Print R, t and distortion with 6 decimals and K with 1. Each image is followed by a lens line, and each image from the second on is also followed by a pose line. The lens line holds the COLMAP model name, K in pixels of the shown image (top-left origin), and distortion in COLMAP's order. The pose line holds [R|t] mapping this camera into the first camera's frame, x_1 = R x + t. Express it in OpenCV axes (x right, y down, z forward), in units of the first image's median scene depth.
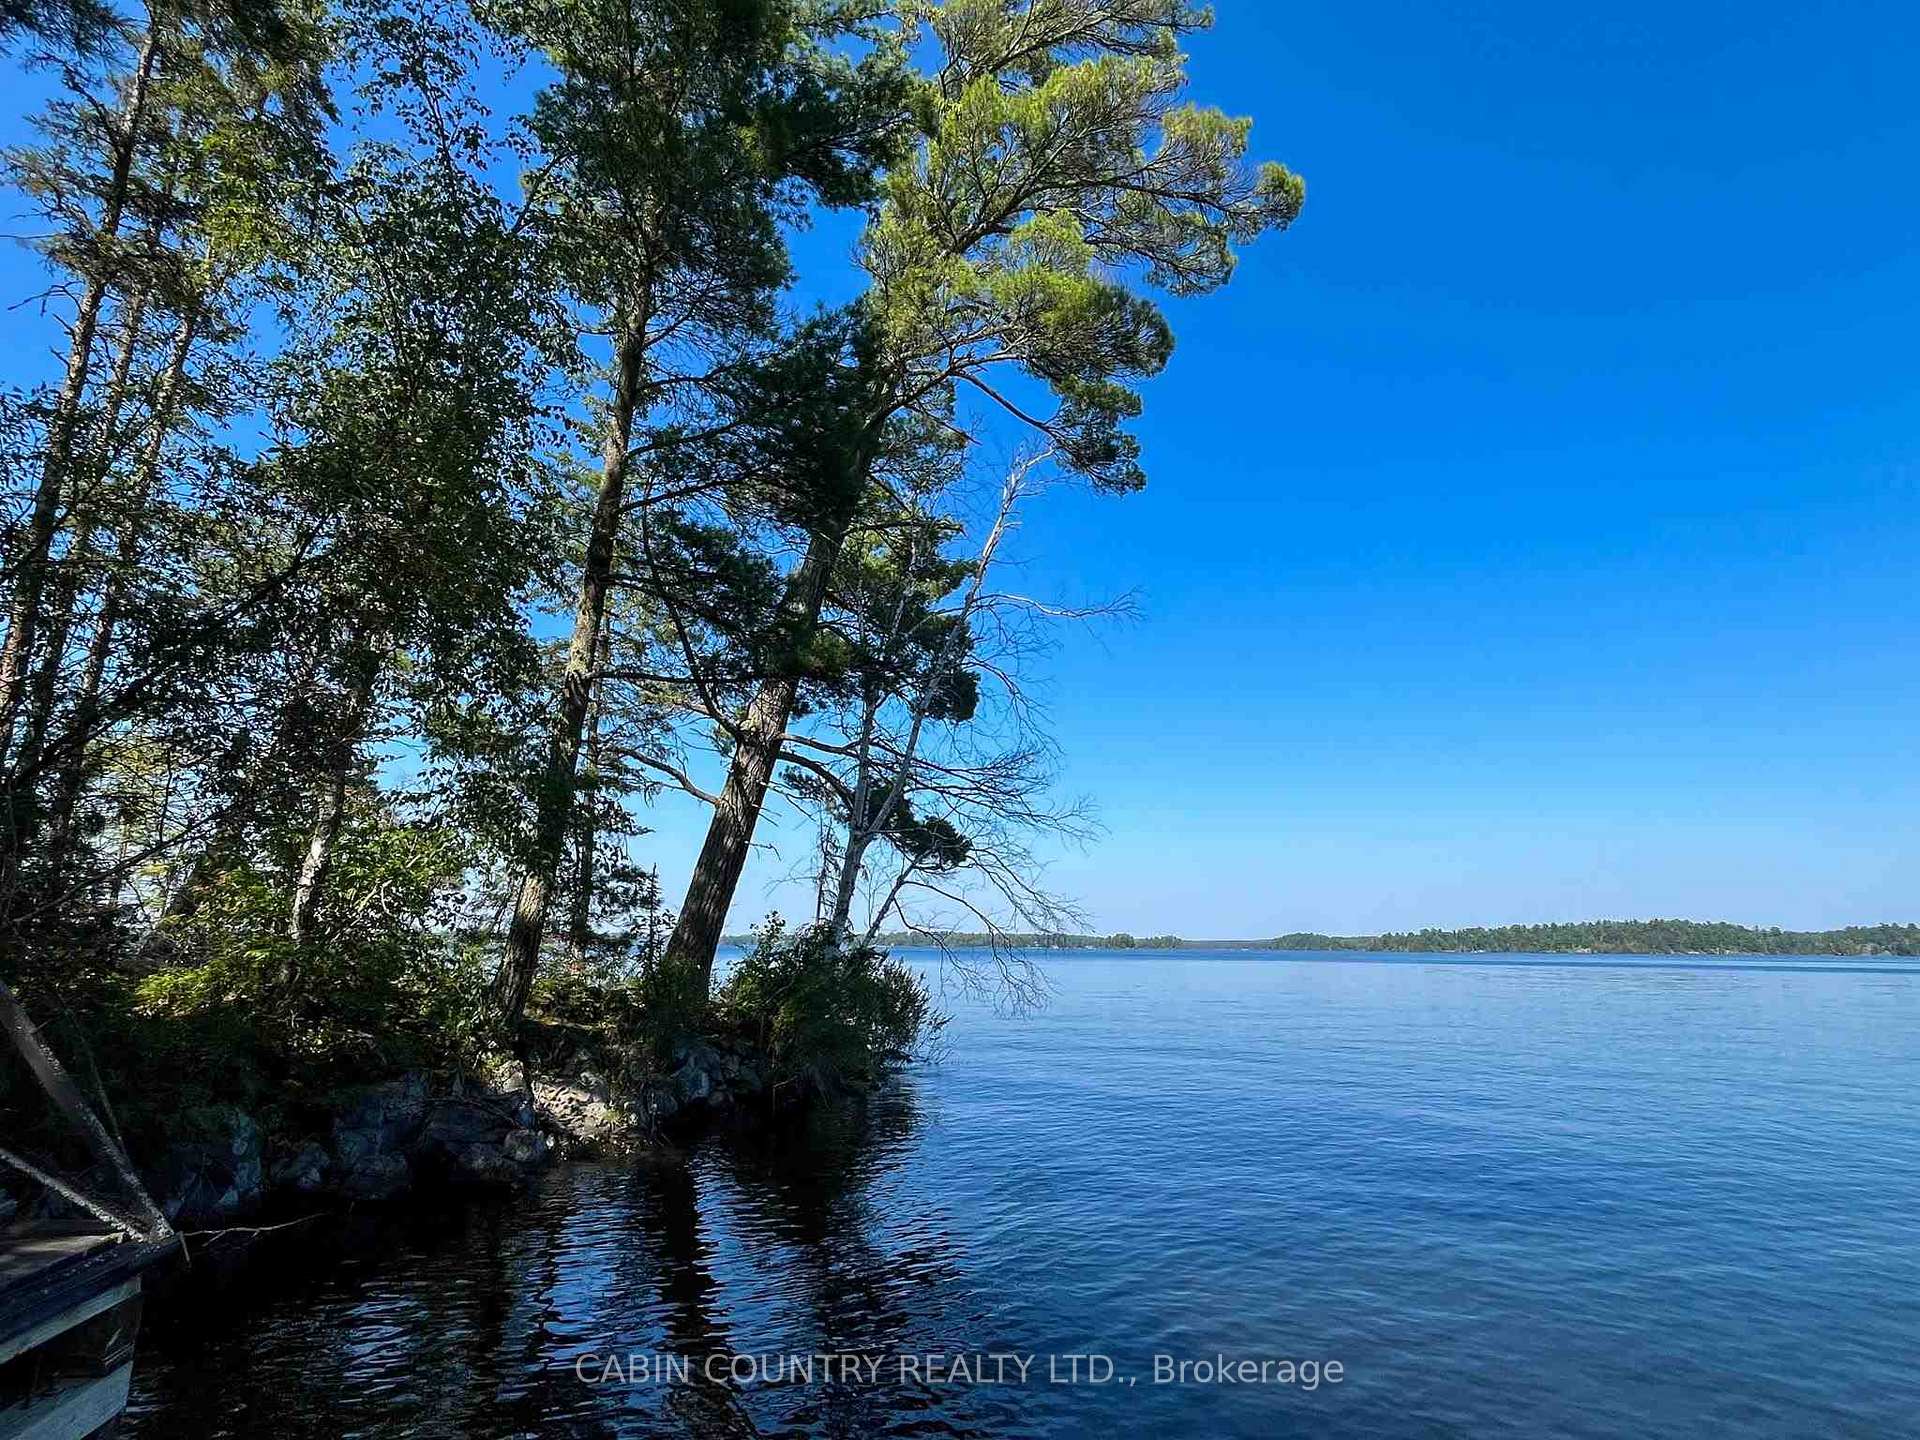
lens RADIAL K [[965.7, 0, 954.4], [0, 965.7, 725.7], [0, 0, 1]] dist [-0.001697, -0.001130]
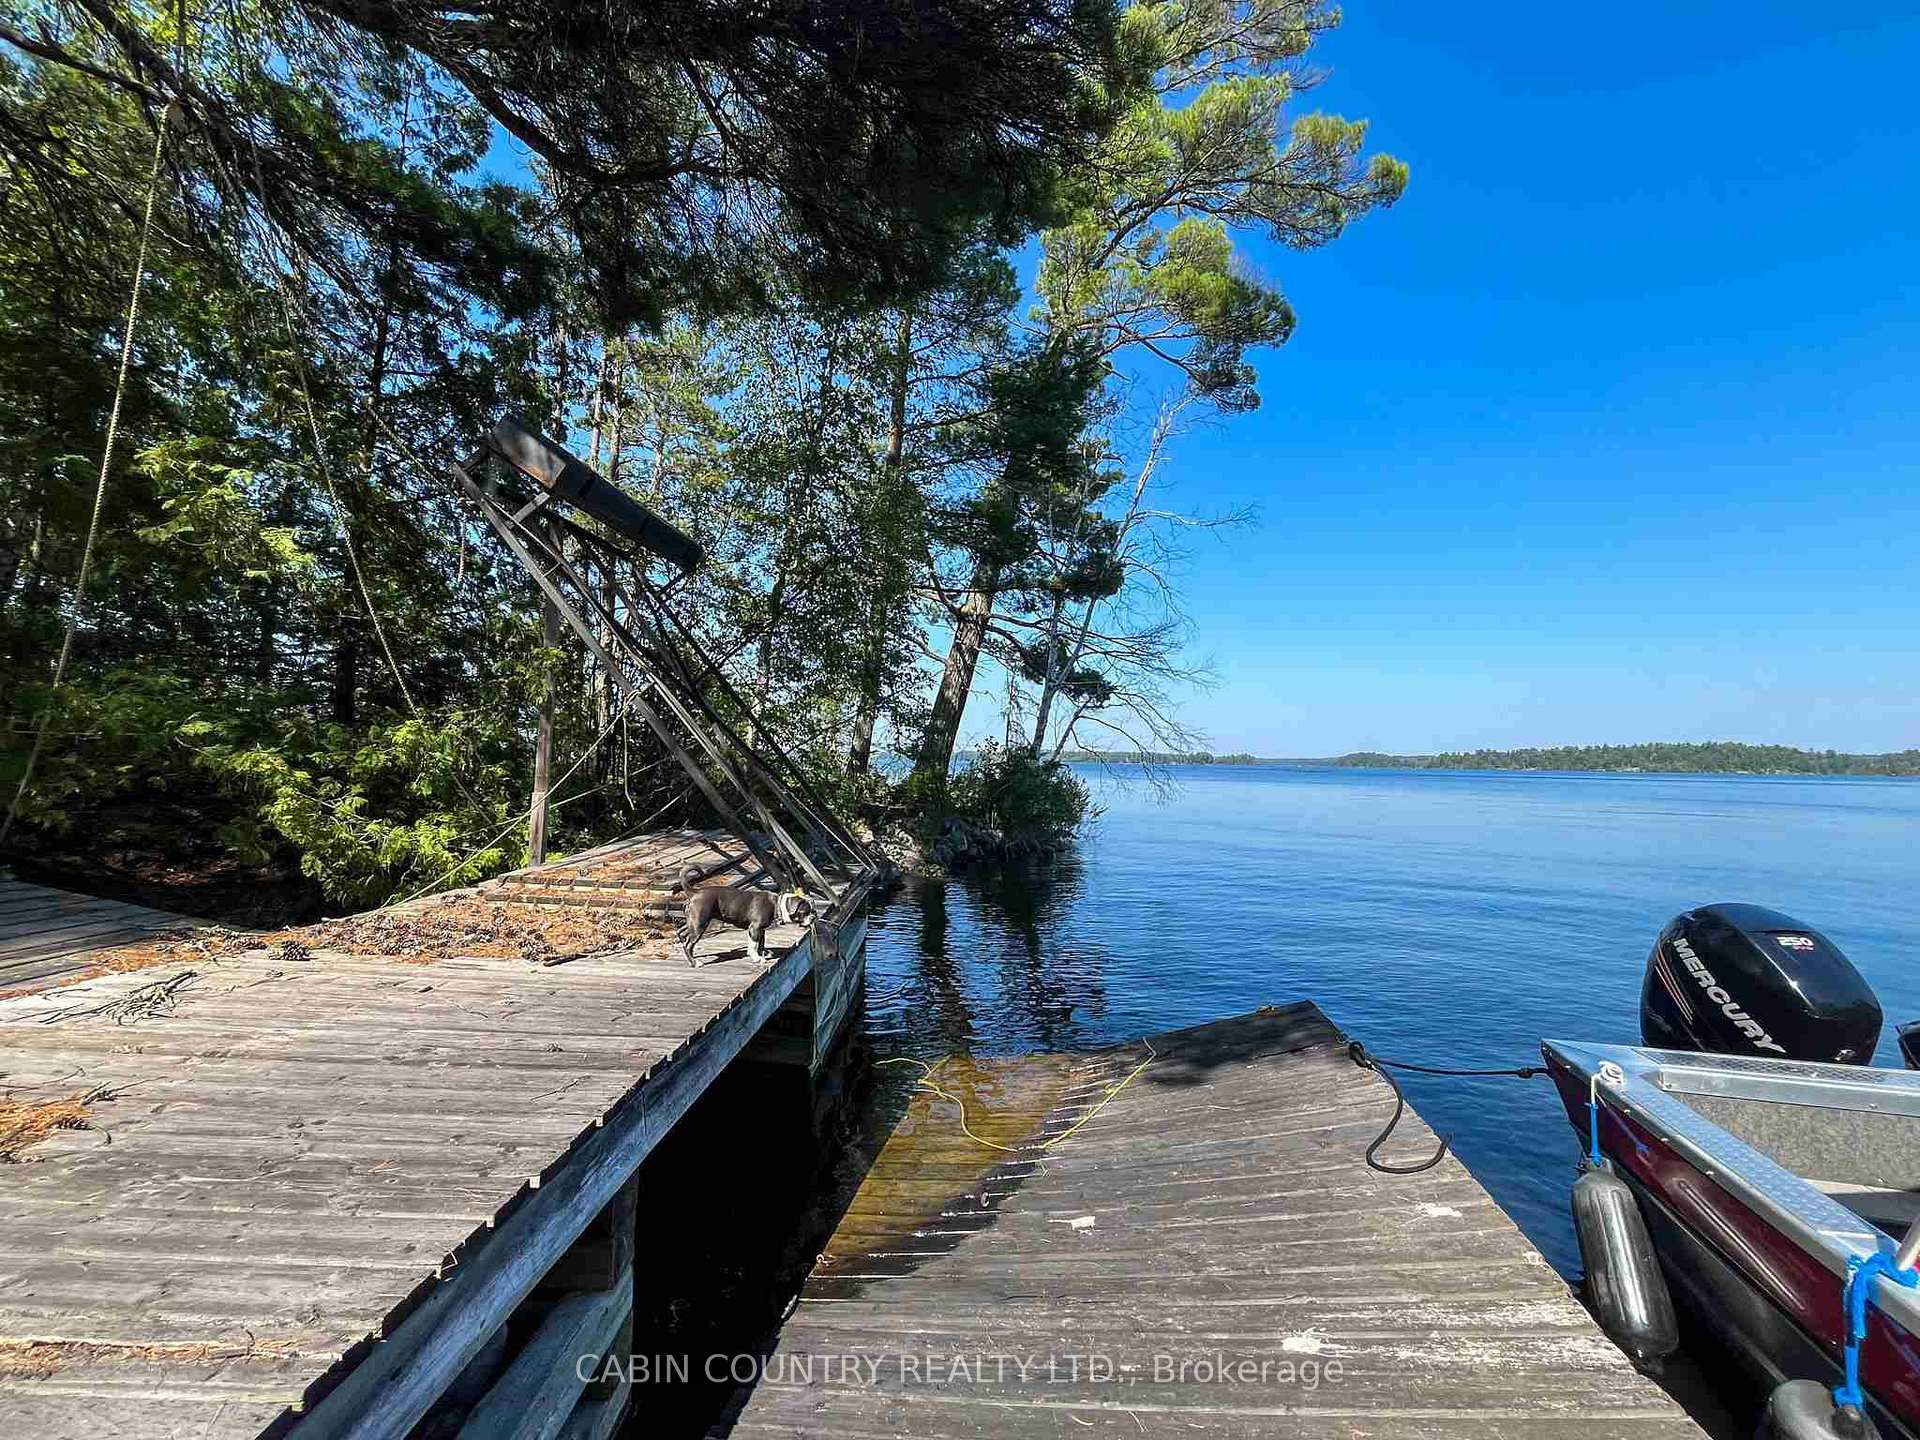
lens RADIAL K [[828.1, 0, 957.9], [0, 828.1, 725.0], [0, 0, 1]] dist [0.000306, 0.000069]
pose [[0.993075, 0.001743, -0.117473, -0.089271], [0.019418, 0.983703, 0.178752, -0.053183], [0.115870, -0.179795, 0.976856, -0.244837]]
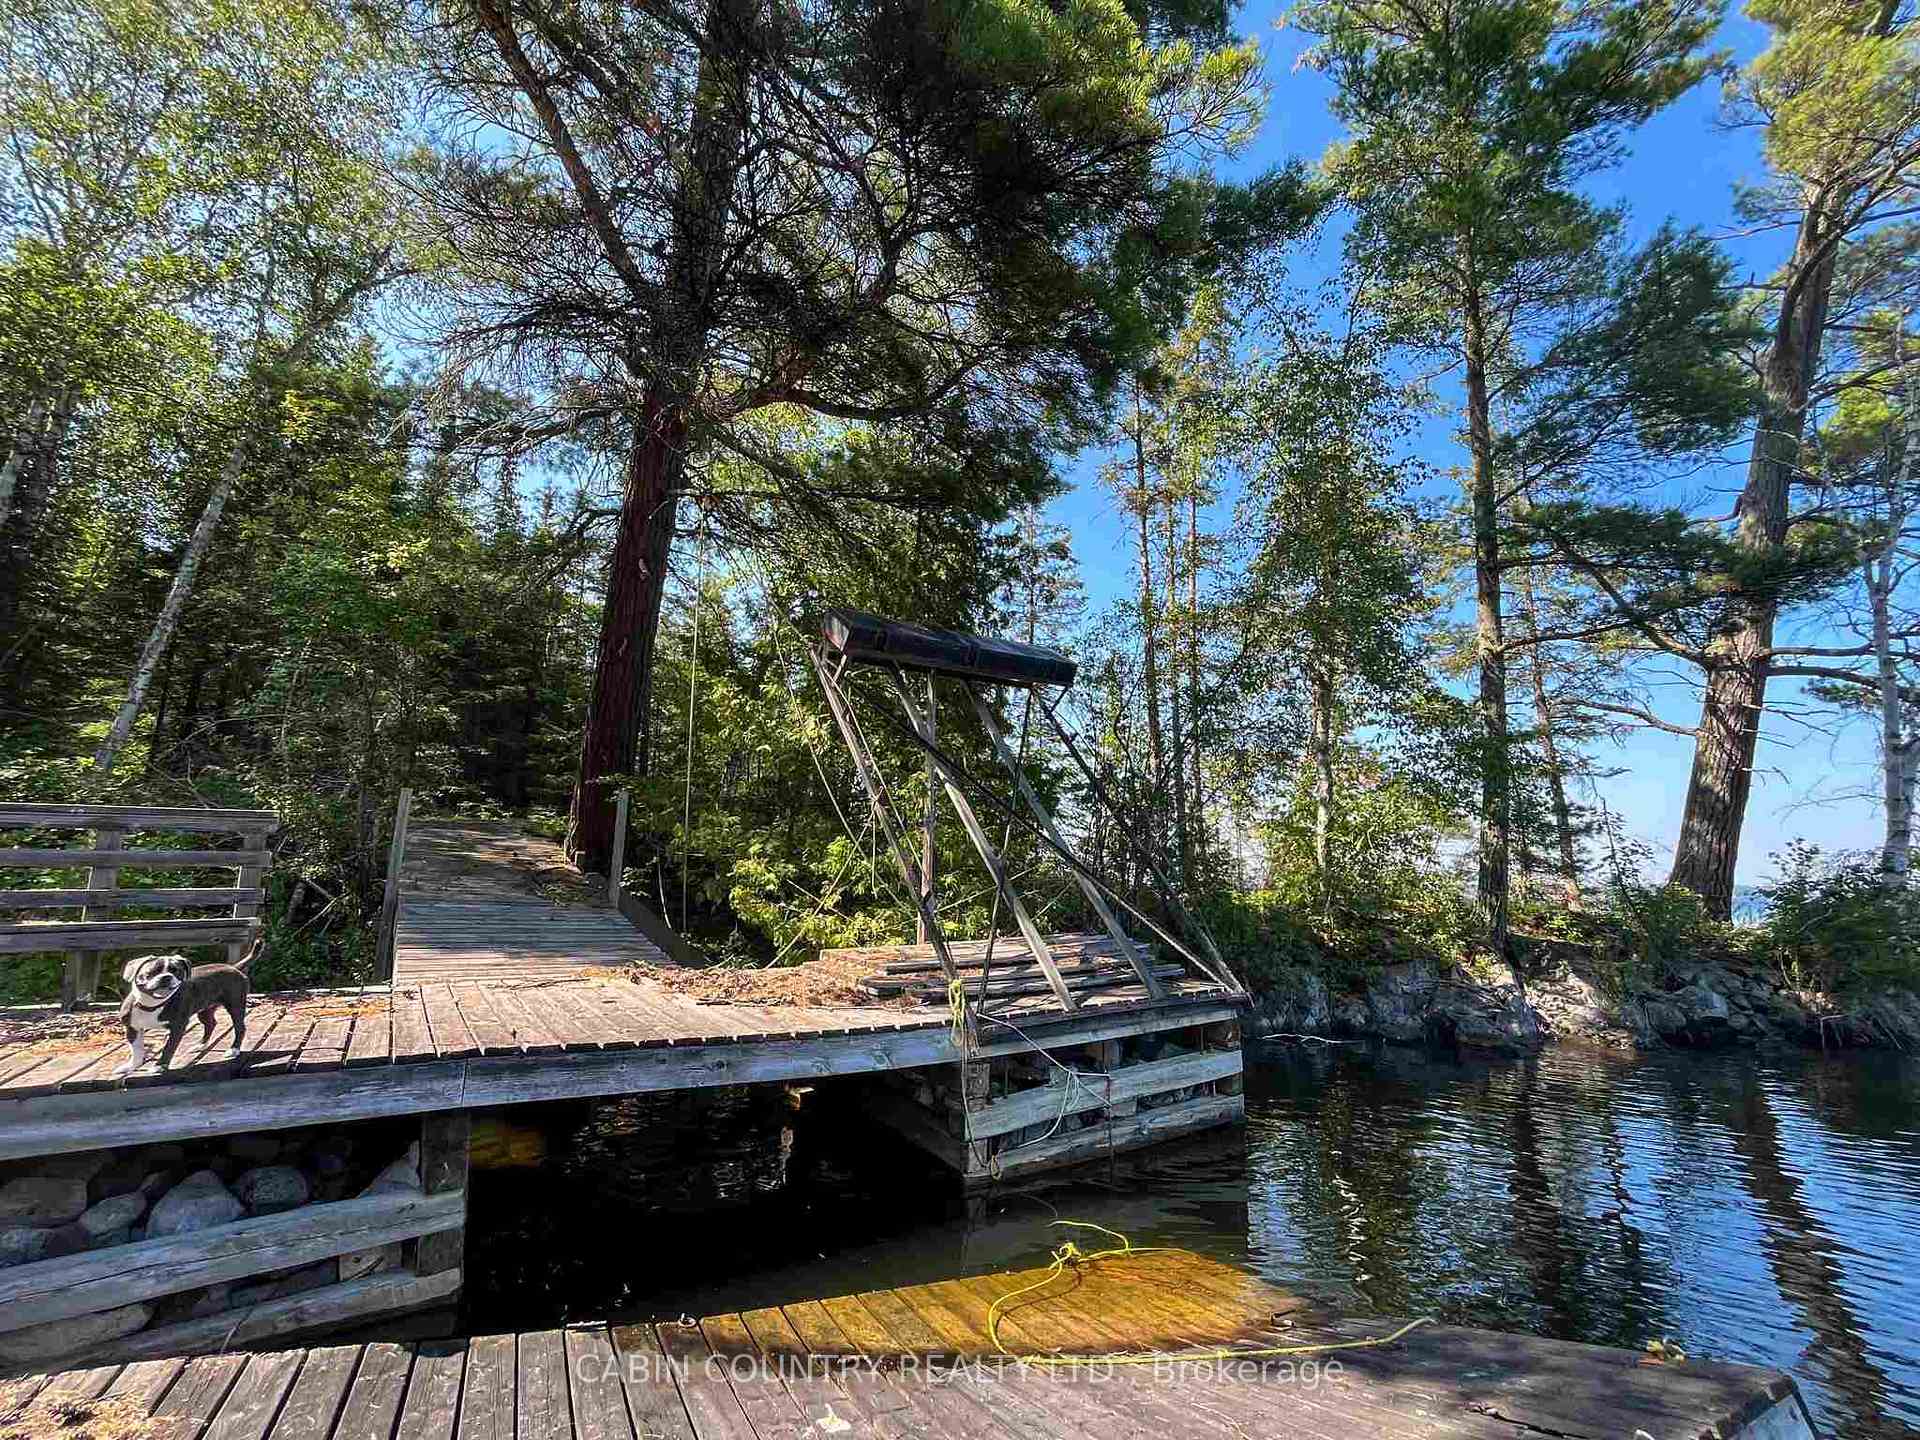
lens RADIAL K [[819.0, 0, 951.9], [0, 819.0, 725.0], [0, 0, 1]] dist [-0.001372, -0.000378]
pose [[0.483790, -0.175811, -0.857343, 0.114970], [0.190783, 0.977241, -0.092741, 0.002704], [0.854137, -0.118699, 0.506321, -0.083592]]
